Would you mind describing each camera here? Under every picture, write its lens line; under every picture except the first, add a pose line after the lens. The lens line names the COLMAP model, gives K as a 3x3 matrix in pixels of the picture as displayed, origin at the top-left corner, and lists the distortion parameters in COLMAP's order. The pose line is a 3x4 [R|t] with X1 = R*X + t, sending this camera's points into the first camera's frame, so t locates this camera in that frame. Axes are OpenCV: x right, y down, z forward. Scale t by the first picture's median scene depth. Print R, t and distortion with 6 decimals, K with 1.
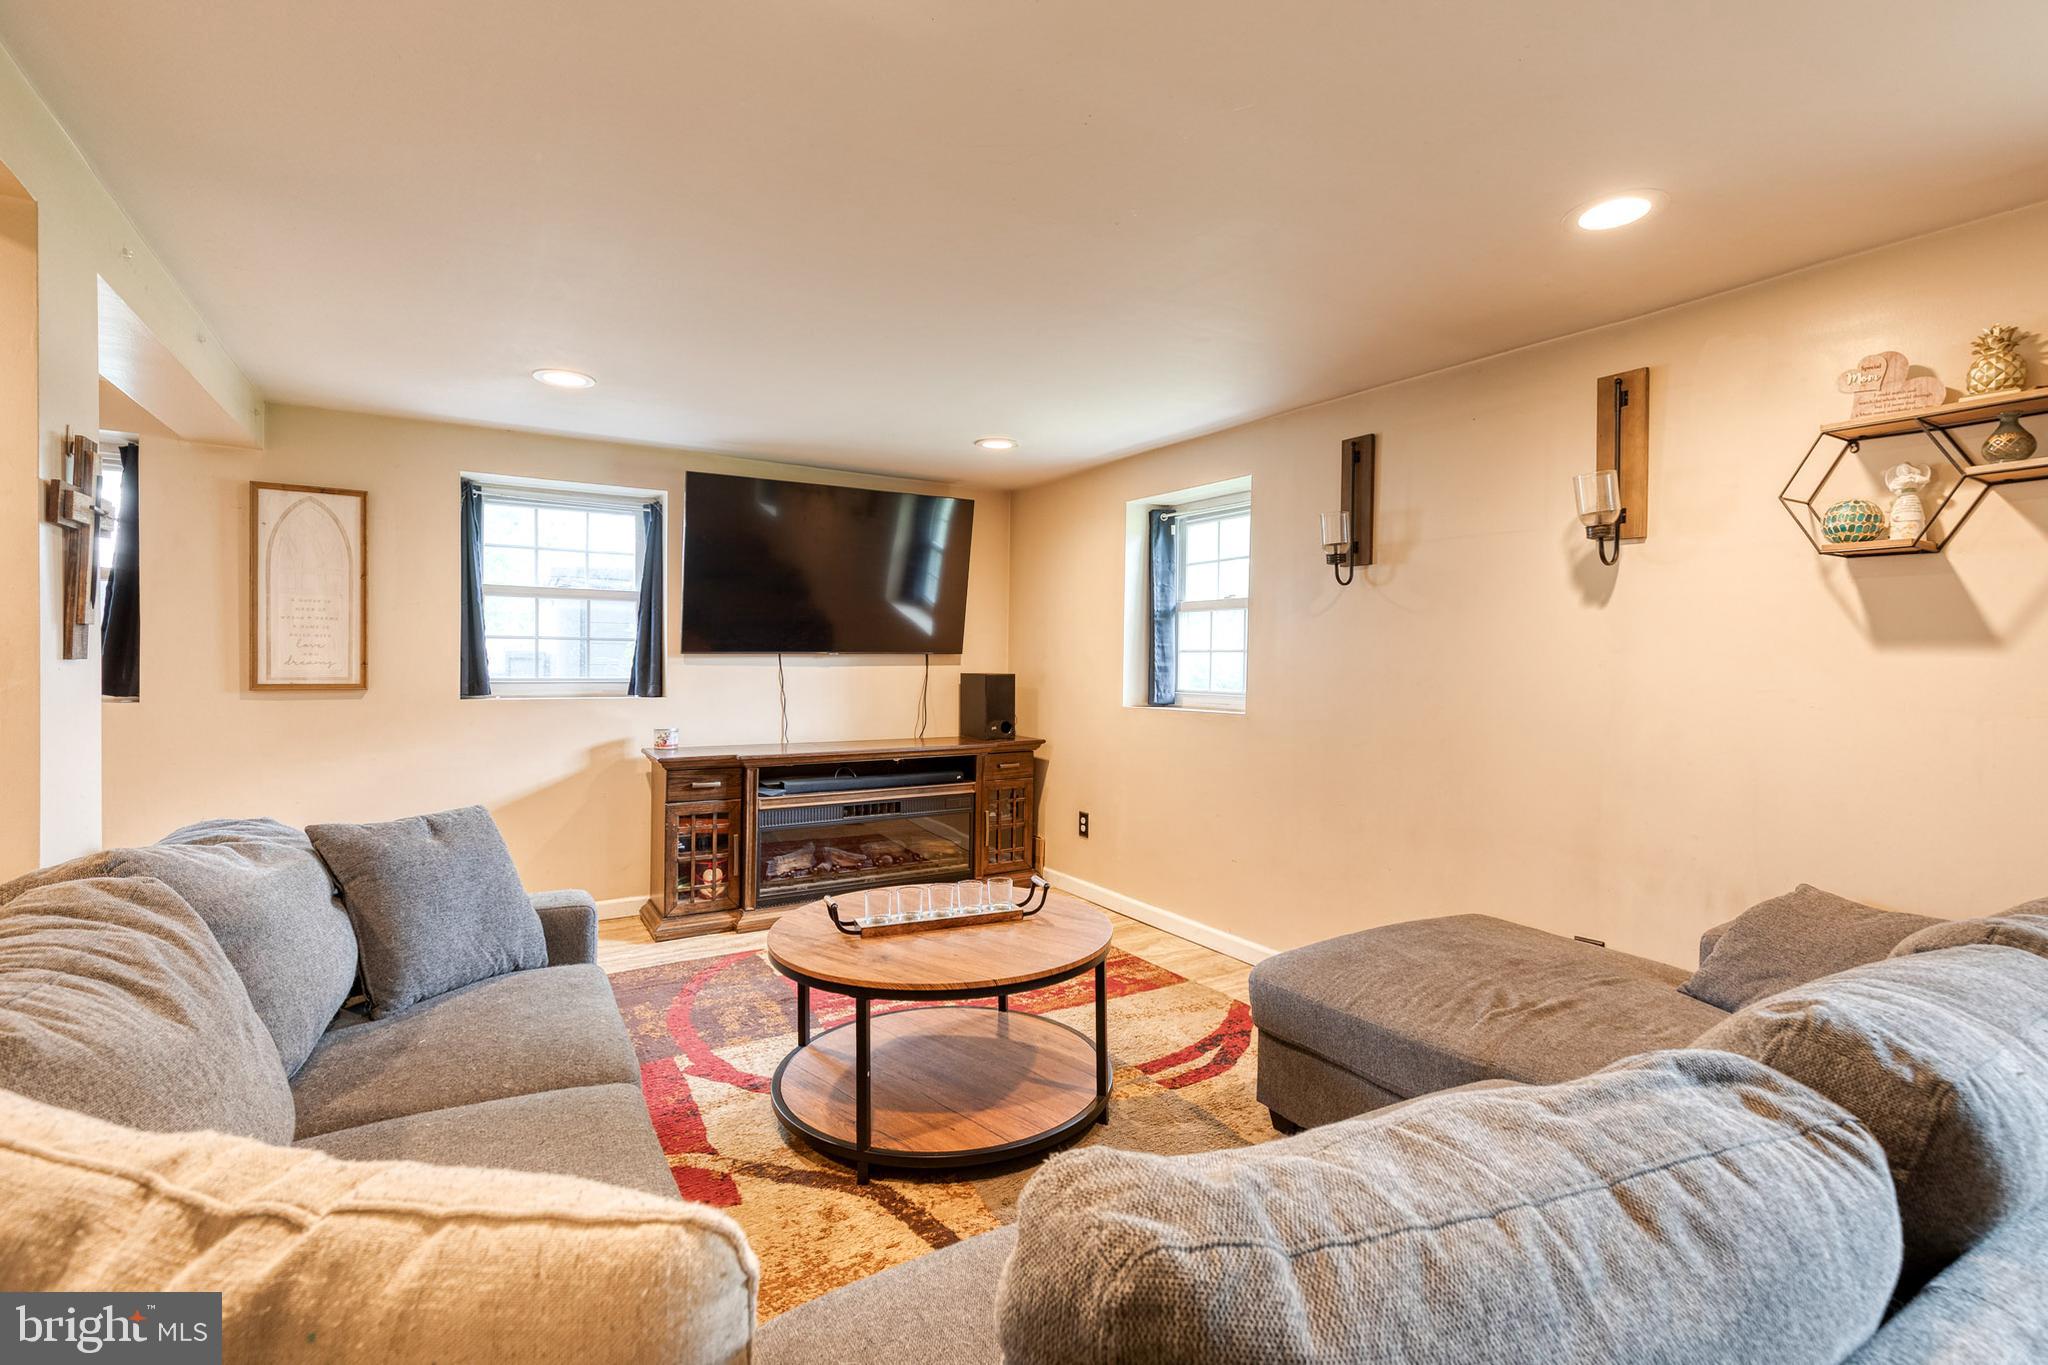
lens RADIAL K [[925.6, 0, 1037.4], [0, 925.6, 671.6], [0, 0, 1]] dist [0.009289, -0.000482]
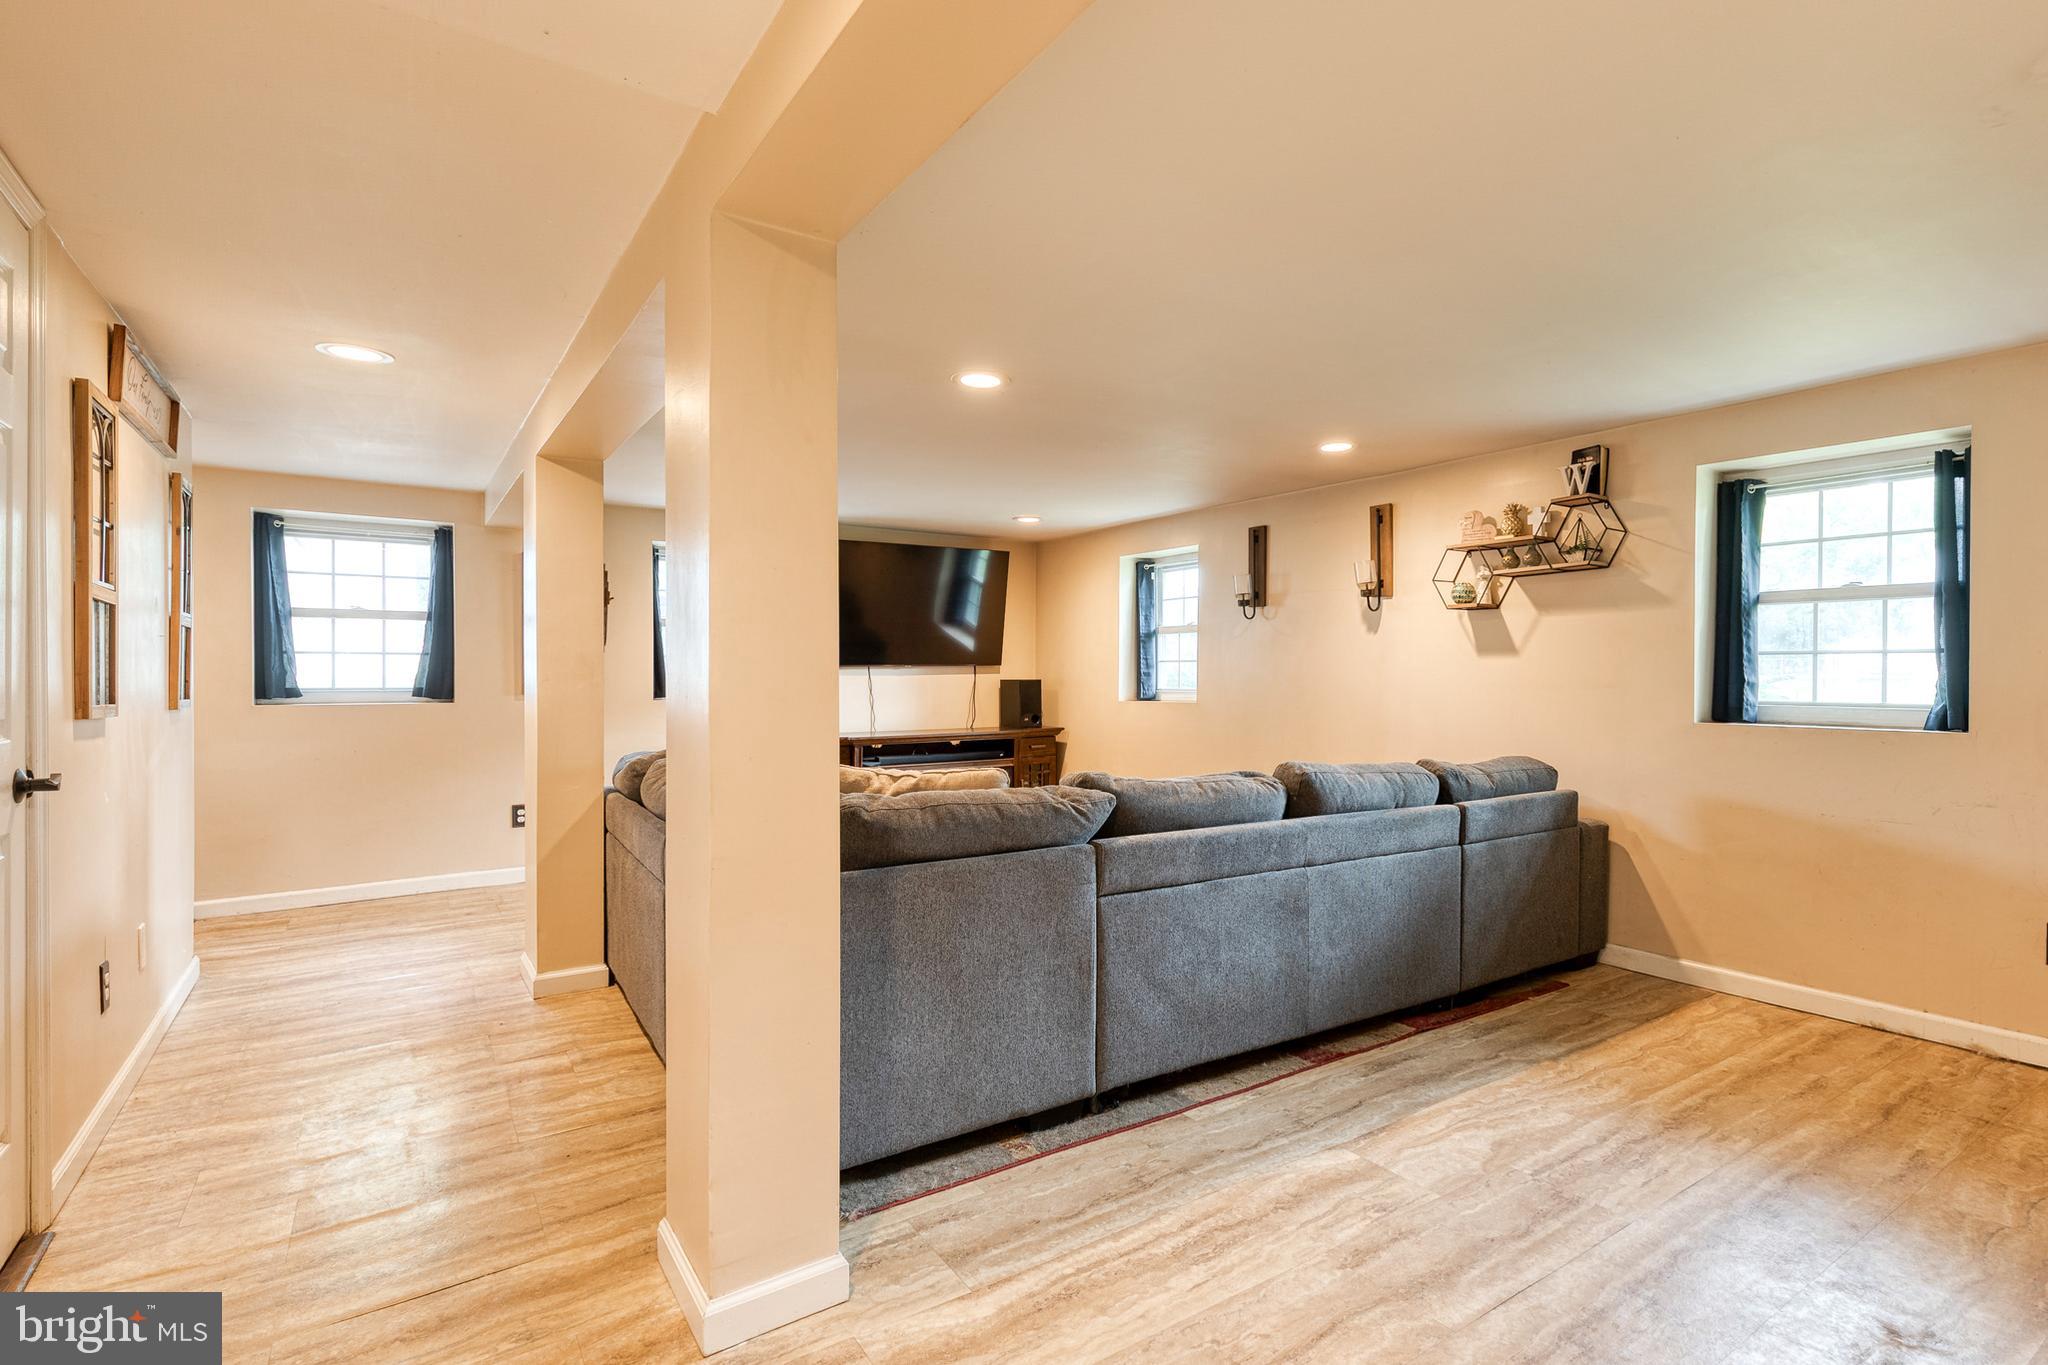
lens RADIAL K [[993.8, 0, 1126.1], [0, 993.8, 680.4], [0, 0, 1]] dist [0.033582, 0.000023]
pose [[0.997344, -0.011733, 0.071890, -0.005550], [0.012136, 0.999913, -0.005160, 0.014636], [-0.071824, 0.006019, 0.997399, -0.525037]]
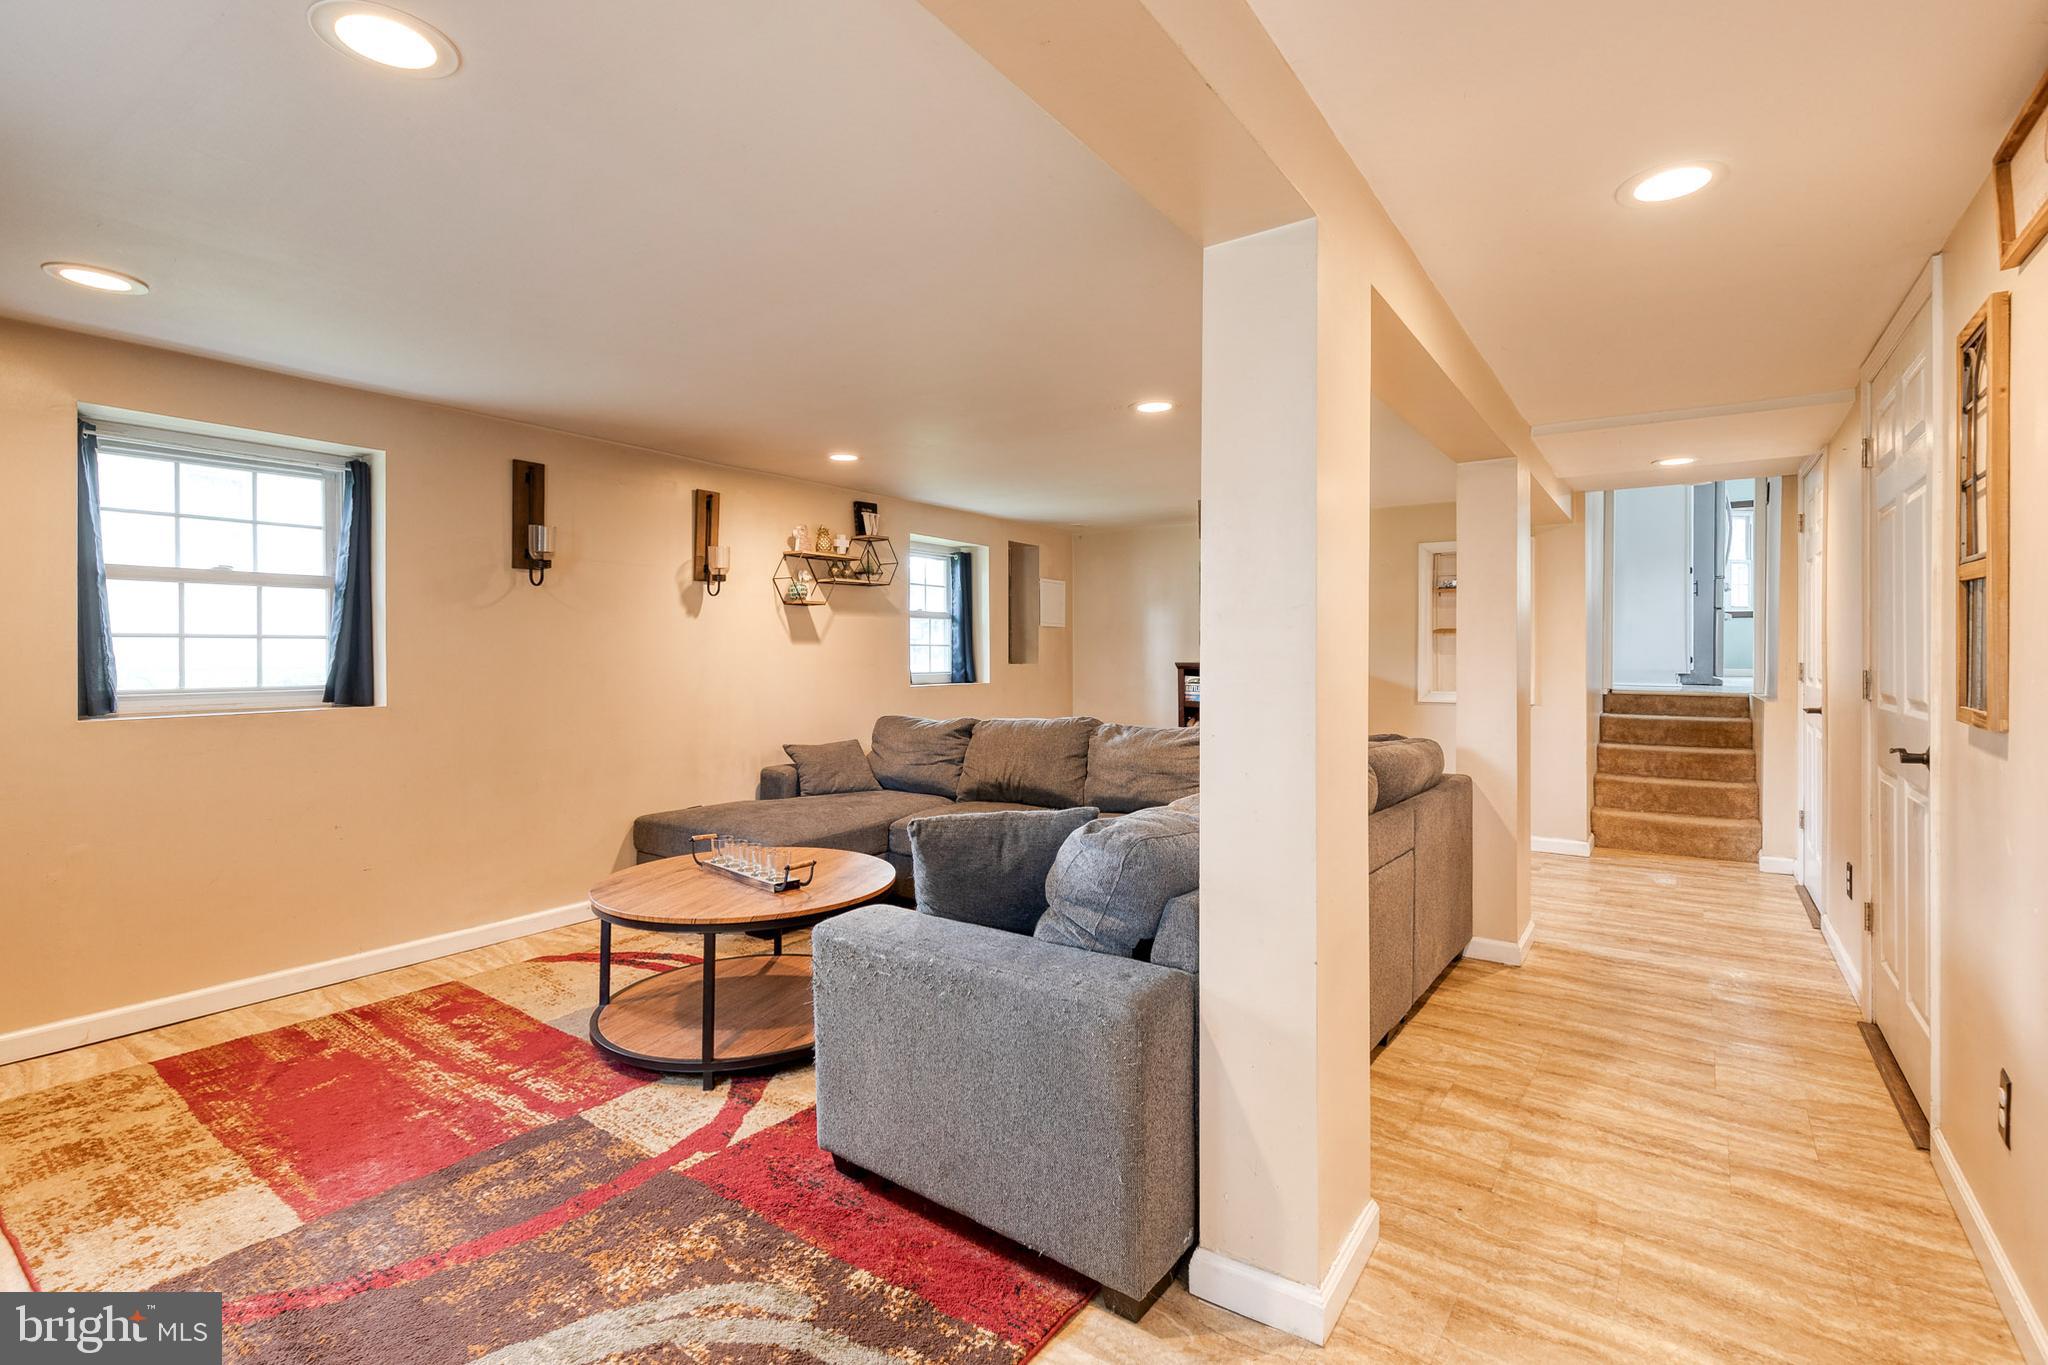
lens RADIAL K [[925.6, 0, 1037.4], [0, 925.6, 671.6], [0, 0, 1]] dist [0.009289, -0.000482]
pose [[-0.383651, -0.027824, 0.923059, -0.766104], [0.010501, 0.999350, 0.034488, -0.012411], [-0.923418, 0.022925, -0.383110, 0.646136]]
